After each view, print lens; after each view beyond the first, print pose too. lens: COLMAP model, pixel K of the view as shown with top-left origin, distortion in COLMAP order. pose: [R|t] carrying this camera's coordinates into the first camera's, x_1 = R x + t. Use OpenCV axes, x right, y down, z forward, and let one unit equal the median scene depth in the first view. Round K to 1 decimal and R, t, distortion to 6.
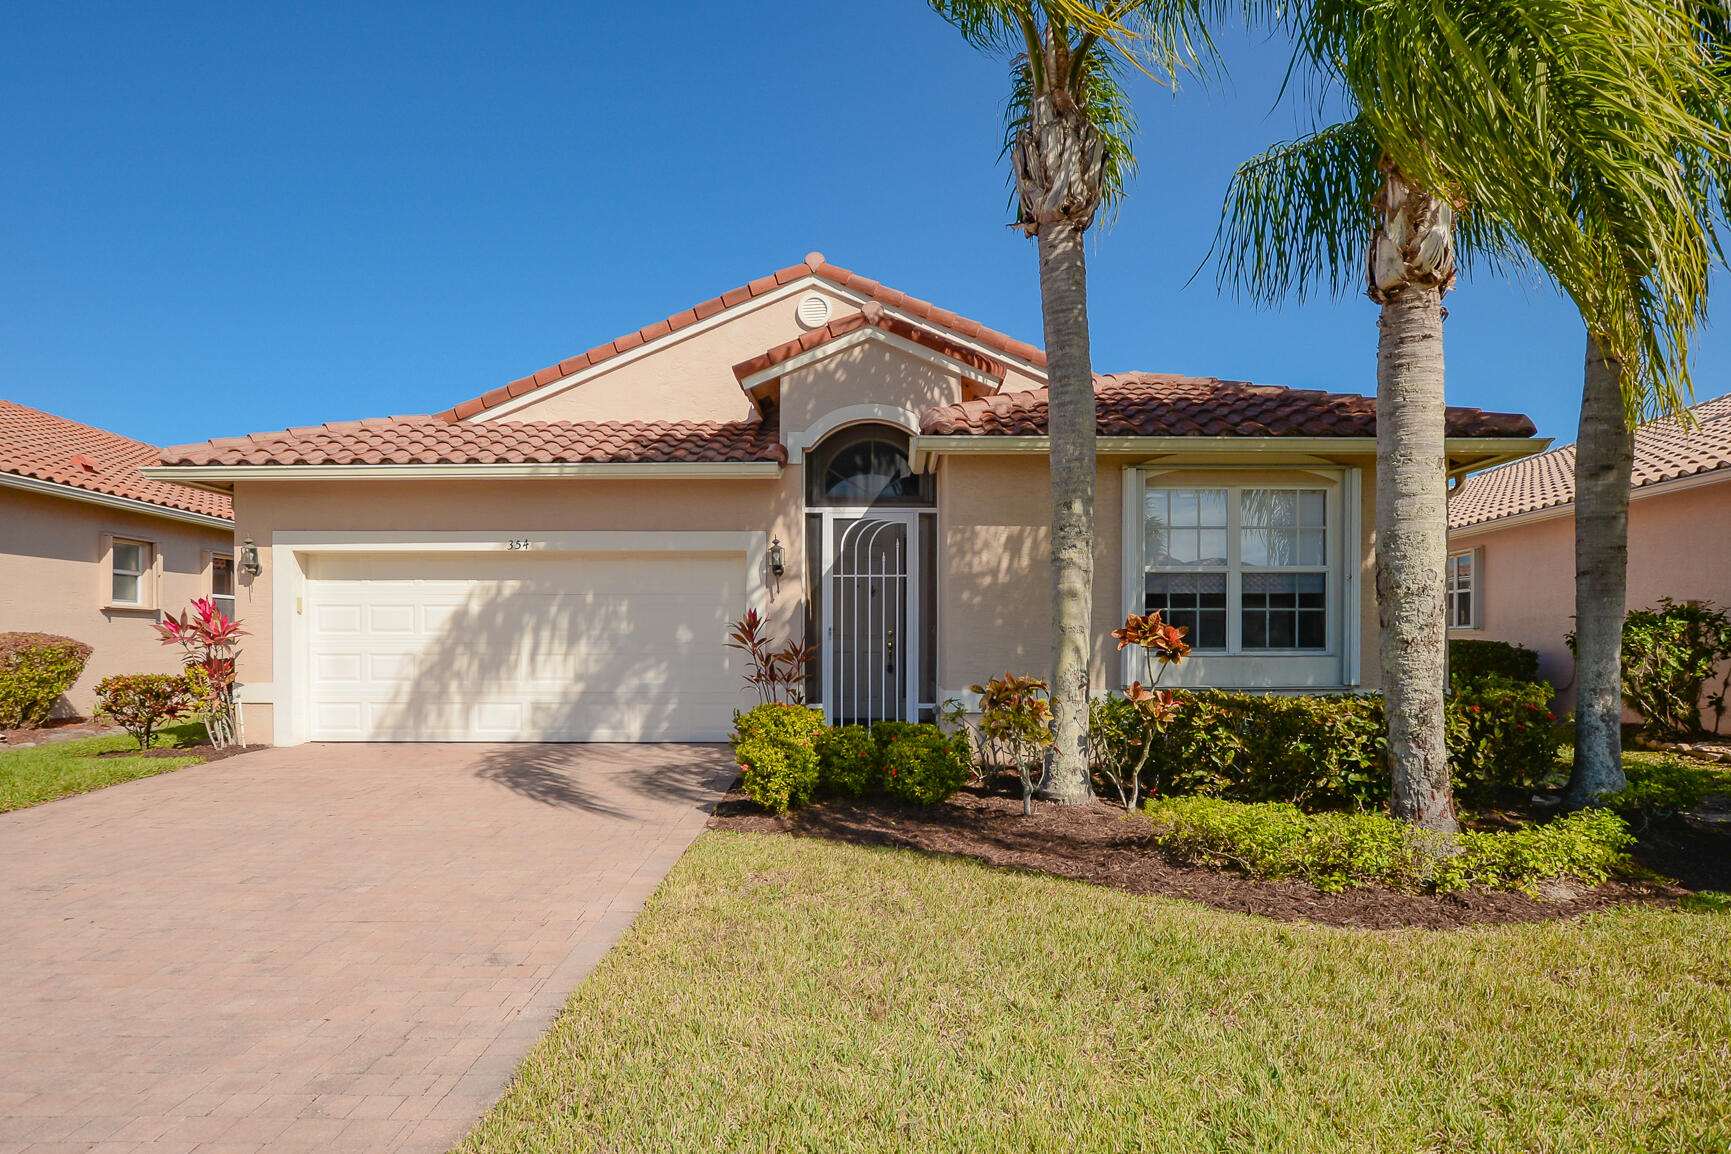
lens RADIAL K [[998.3, 0, 861.7], [0, 998.3, 658.0], [0, 0, 1]] dist [-0.003749, -0.002432]
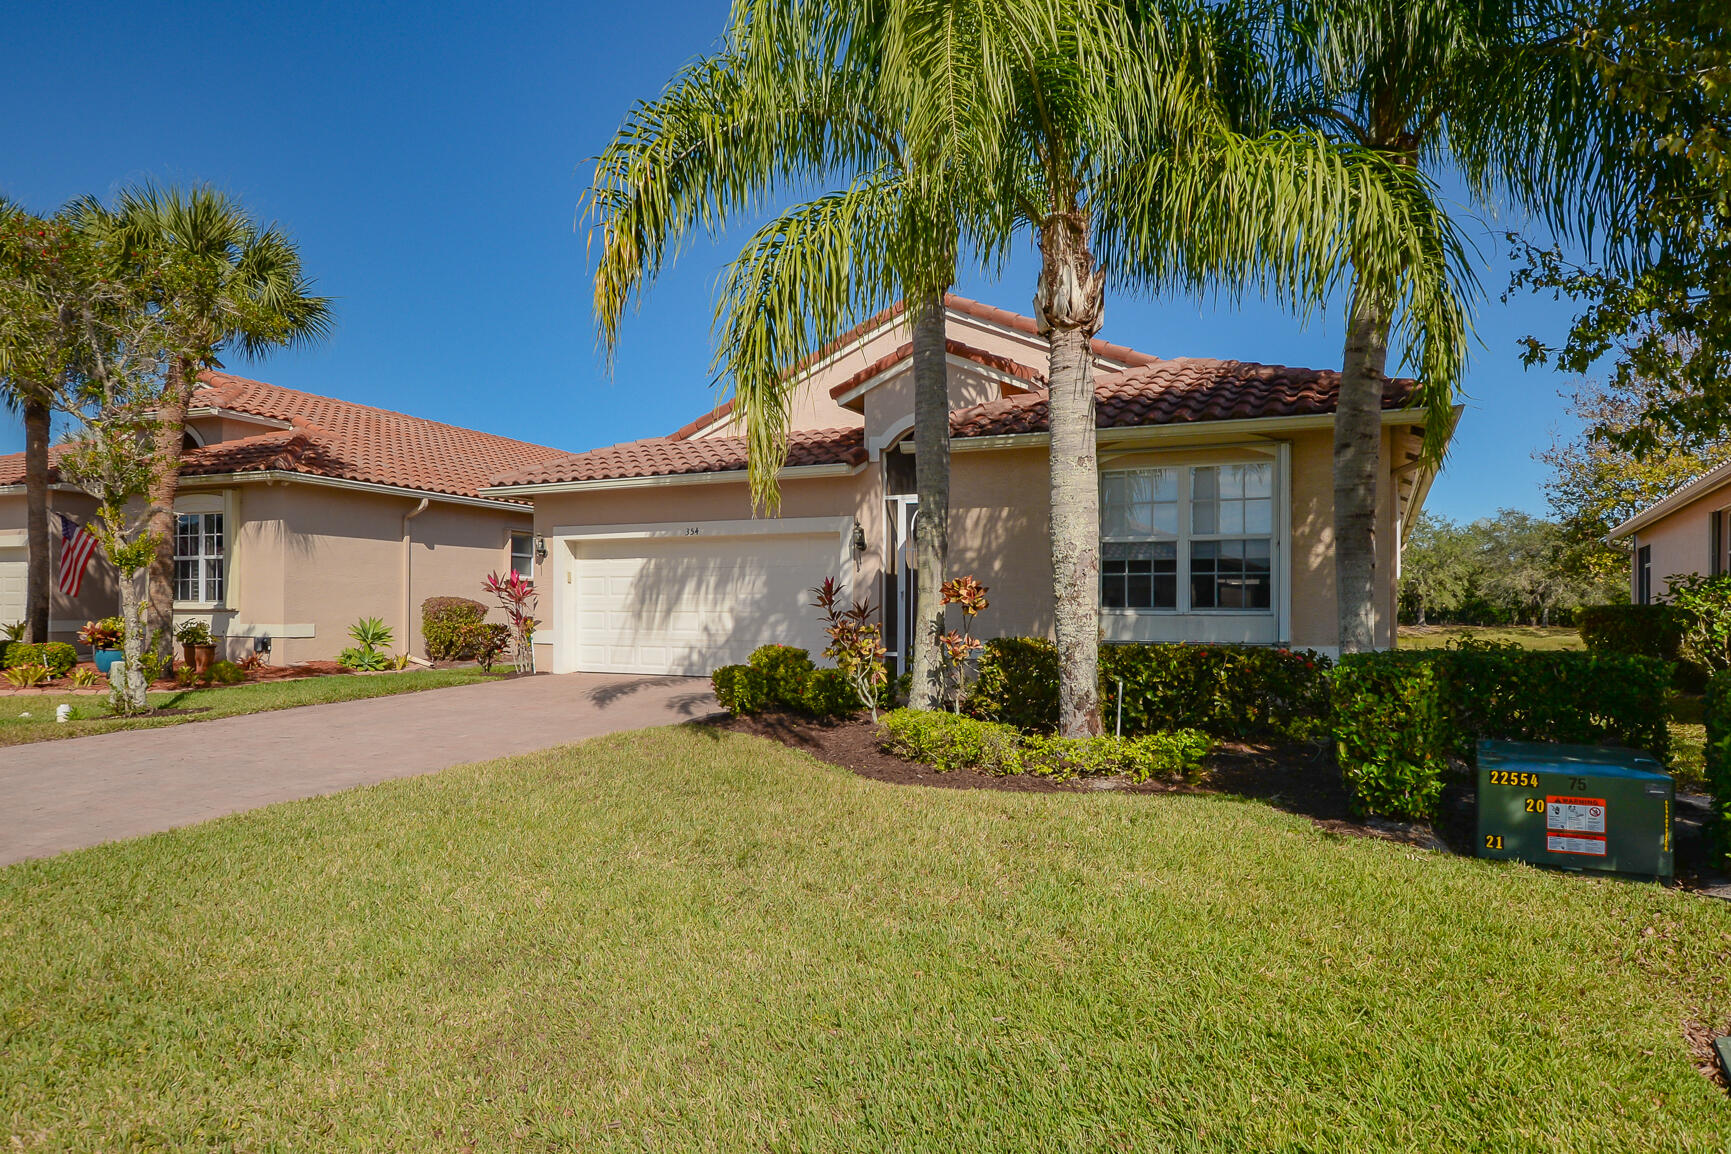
lens RADIAL K [[1042.7, 0, 872.4], [0, 1042.7, 613.6], [0, 0, 1]] dist [-0.023011, 0.000006]
pose [[0.906436, 0.005760, -0.422304, 0.489638], [-0.011879, 0.999859, -0.011860, 0.013223], [0.422176, 0.015767, 0.906377, -0.192719]]
